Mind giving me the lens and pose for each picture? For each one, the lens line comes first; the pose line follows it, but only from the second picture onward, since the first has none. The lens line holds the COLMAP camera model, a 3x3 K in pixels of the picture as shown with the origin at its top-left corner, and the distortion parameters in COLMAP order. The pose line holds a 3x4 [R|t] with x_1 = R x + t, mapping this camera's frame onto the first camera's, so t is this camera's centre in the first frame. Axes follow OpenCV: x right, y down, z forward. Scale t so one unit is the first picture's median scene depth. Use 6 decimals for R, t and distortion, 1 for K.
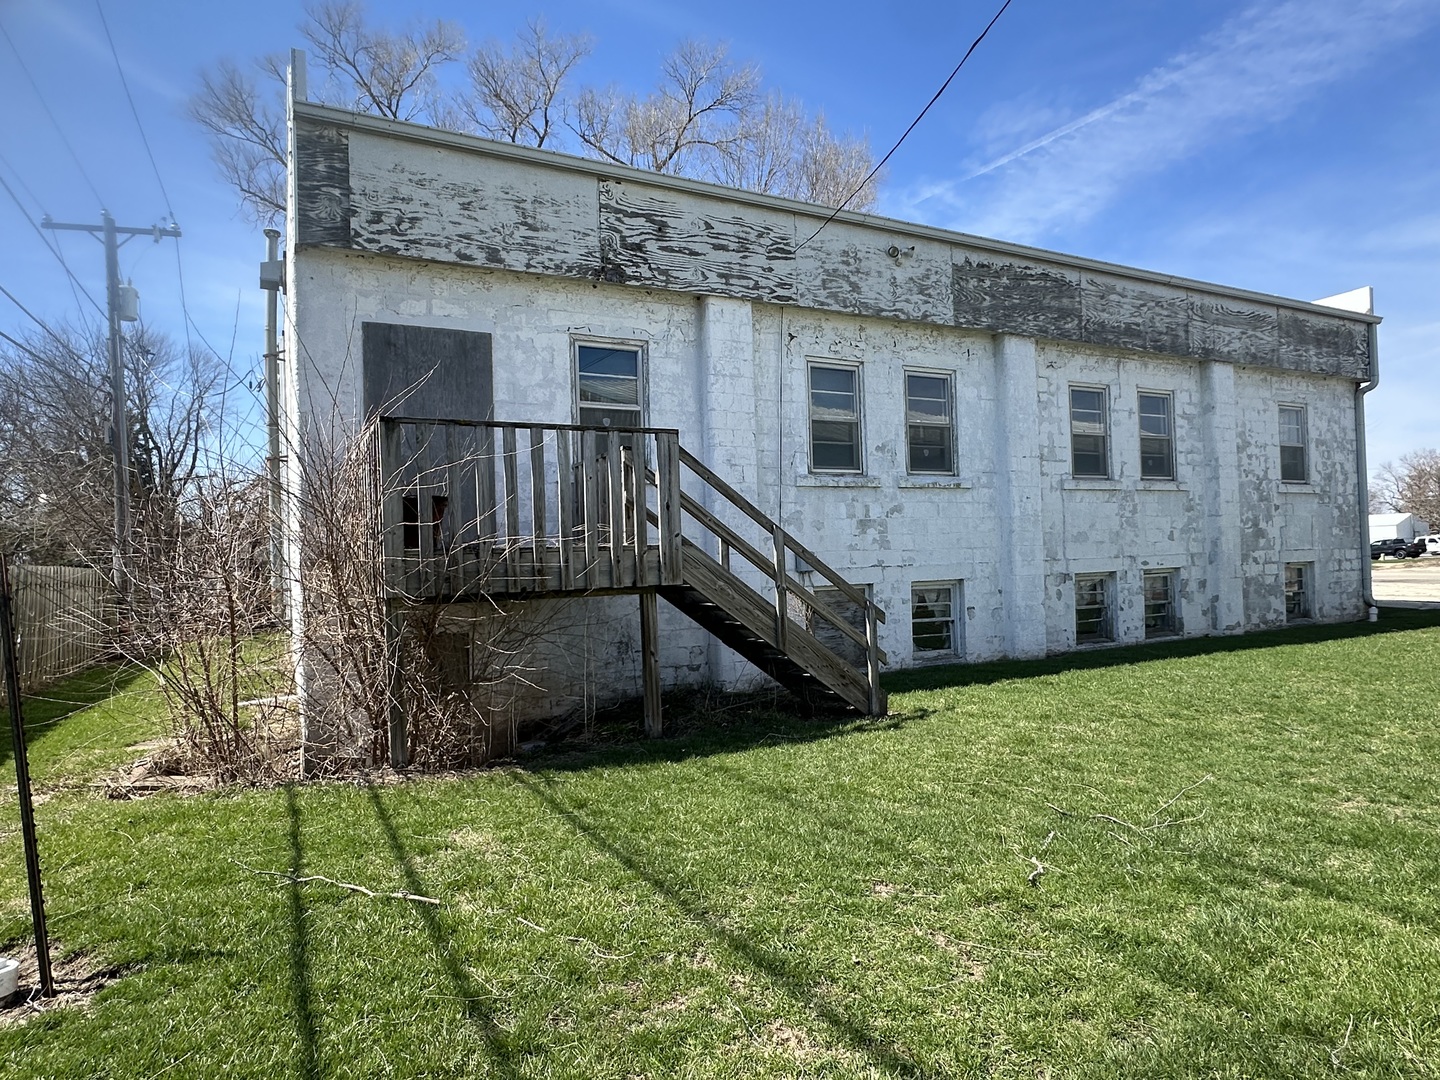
lens RADIAL K [[906.4, 0, 745.9], [0, 906.4, 577.2], [0, 0, 1]] dist [-0.002597, 0.021750]
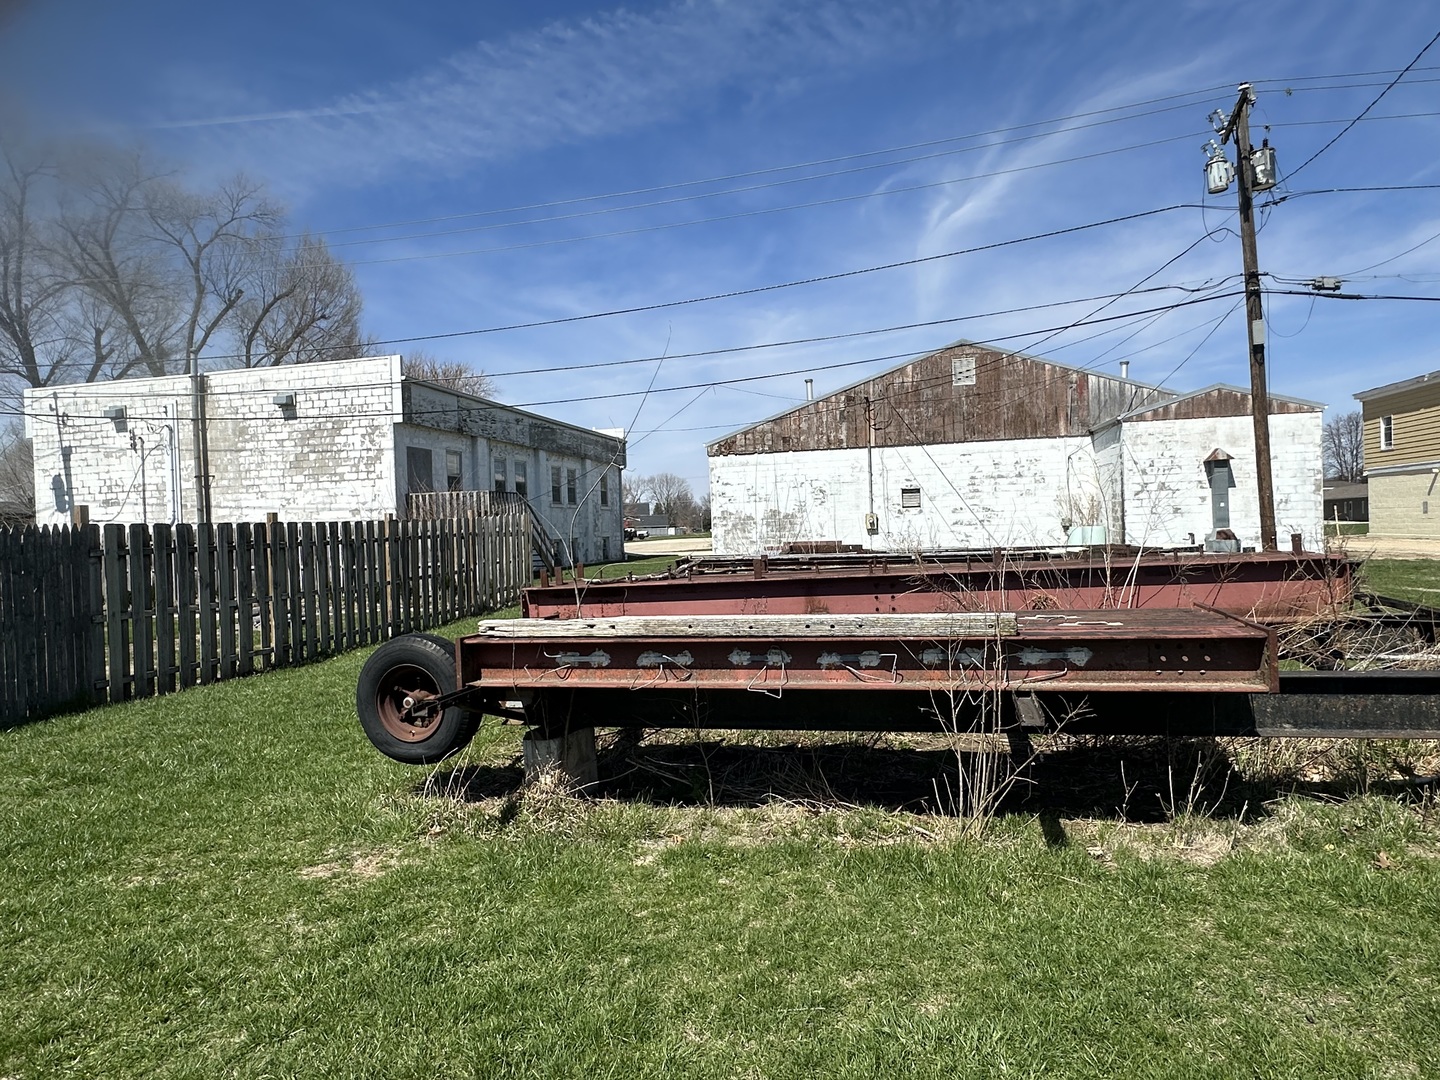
lens RADIAL K [[838.8, 0, 723.2], [0, 838.8, 578.5], [0, 0, 1]] dist [-0.001894, -0.000046]
pose [[0.671010, -0.025490, 0.741010, -0.997355], [0.010160, 0.999631, 0.025186, 0.048352], [-0.741379, -0.009371, 0.671022, -0.892002]]
